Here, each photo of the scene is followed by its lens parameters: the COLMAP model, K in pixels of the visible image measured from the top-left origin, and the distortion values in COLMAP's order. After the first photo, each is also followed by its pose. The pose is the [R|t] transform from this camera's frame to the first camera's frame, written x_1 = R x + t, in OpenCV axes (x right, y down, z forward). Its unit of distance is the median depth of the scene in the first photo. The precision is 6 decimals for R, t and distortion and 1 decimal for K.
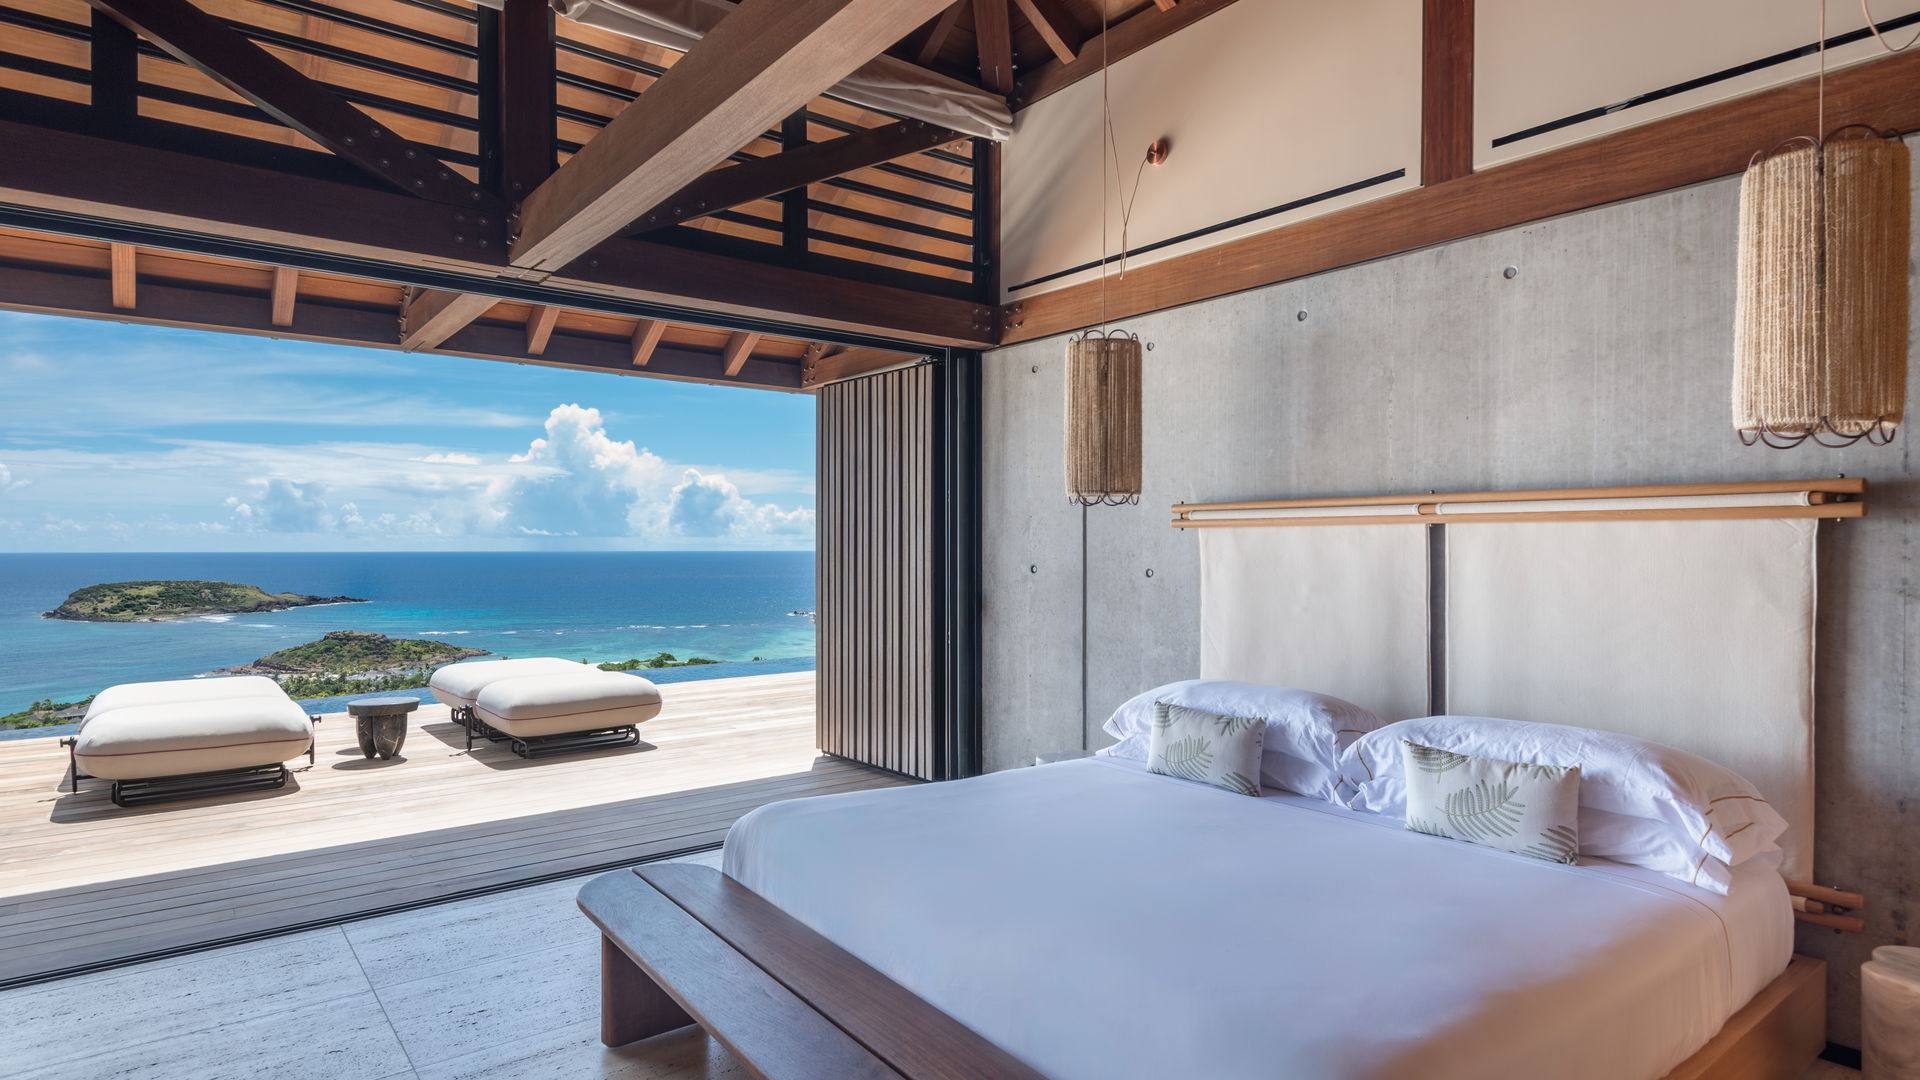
lens RADIAL K [[1044.4, 0, 961.5], [0, 1044.4, 546.6], [0, 0, 1]] dist [0.016445, -0.000033]
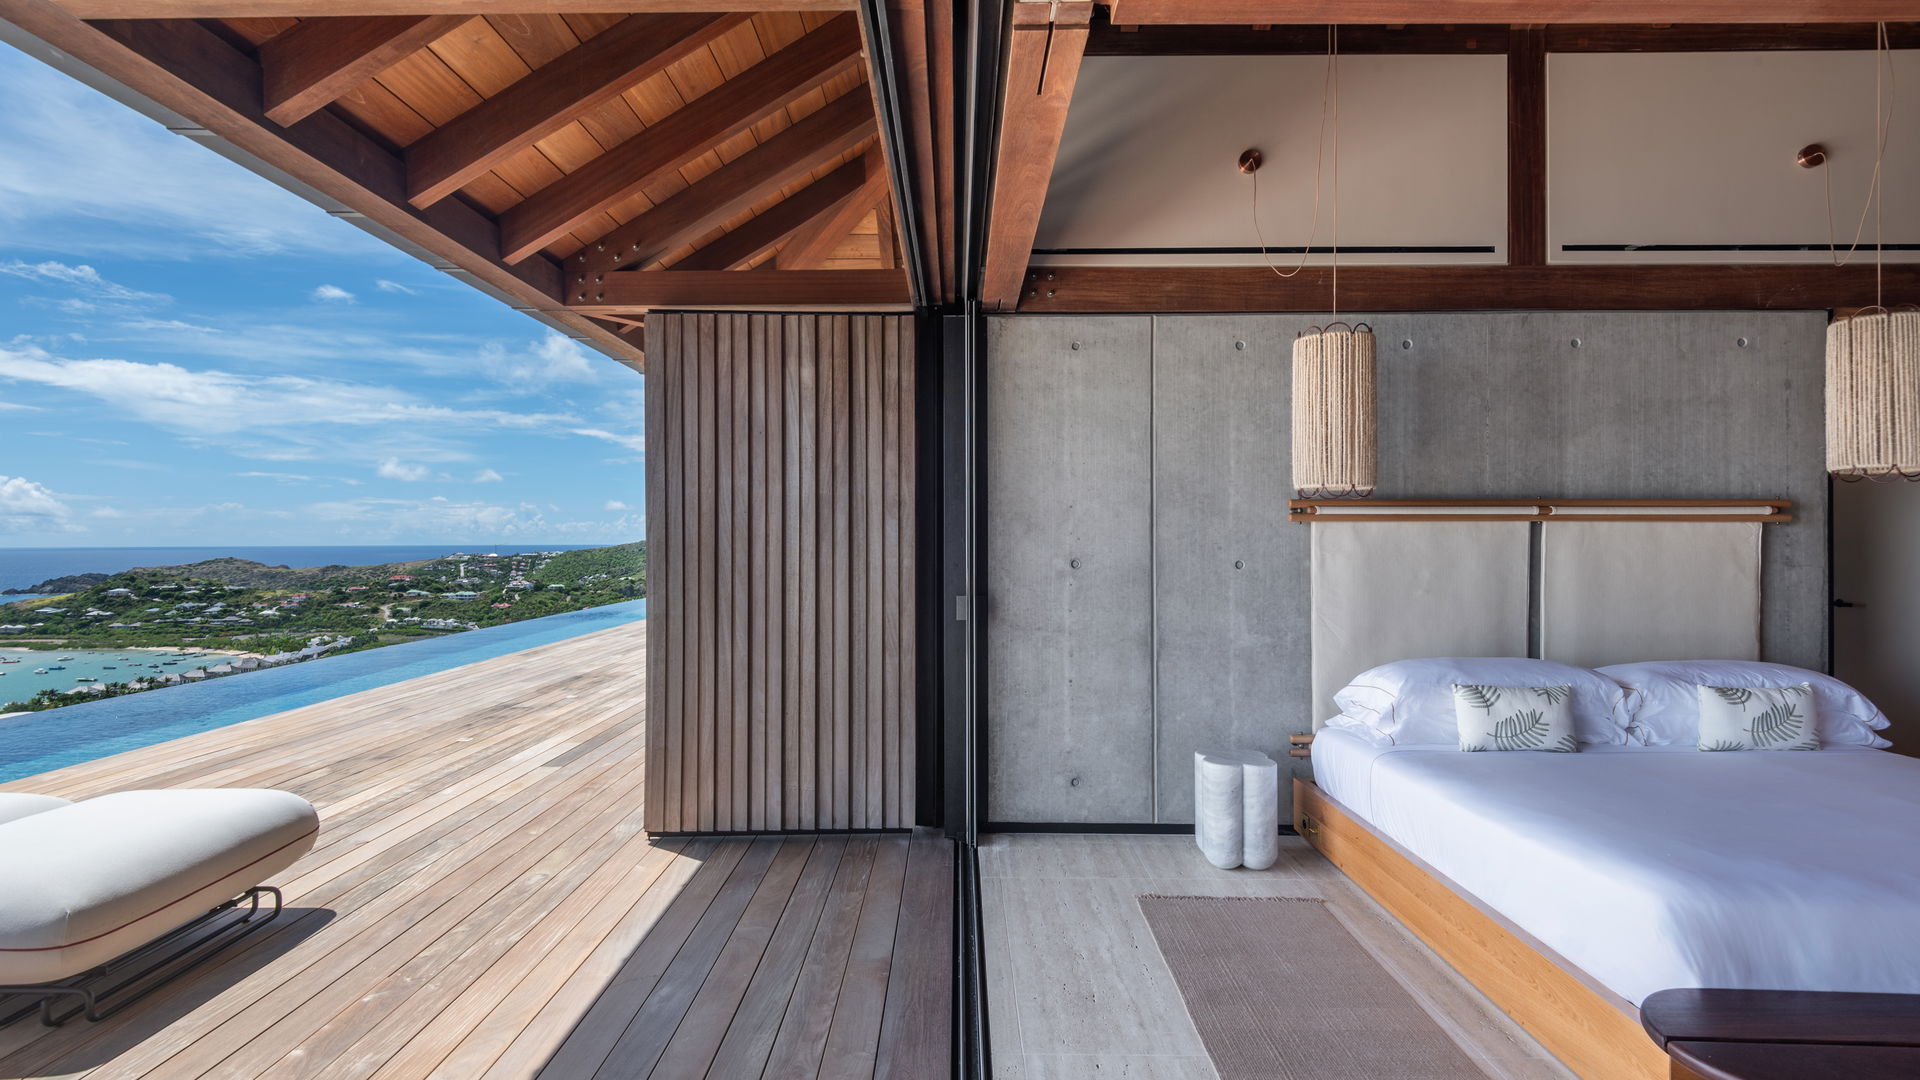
lens RADIAL K [[886.3, 0, 953.3], [0, 886.3, 535.0], [0, 0, 1]] dist [0.008313, -0.001188]
pose [[0.619869, 0.003686, 0.784696, -0.869749], [0.001490, 0.999982, -0.005875, 0.000710], [-0.784704, 0.004811, 0.619853, 0.864493]]
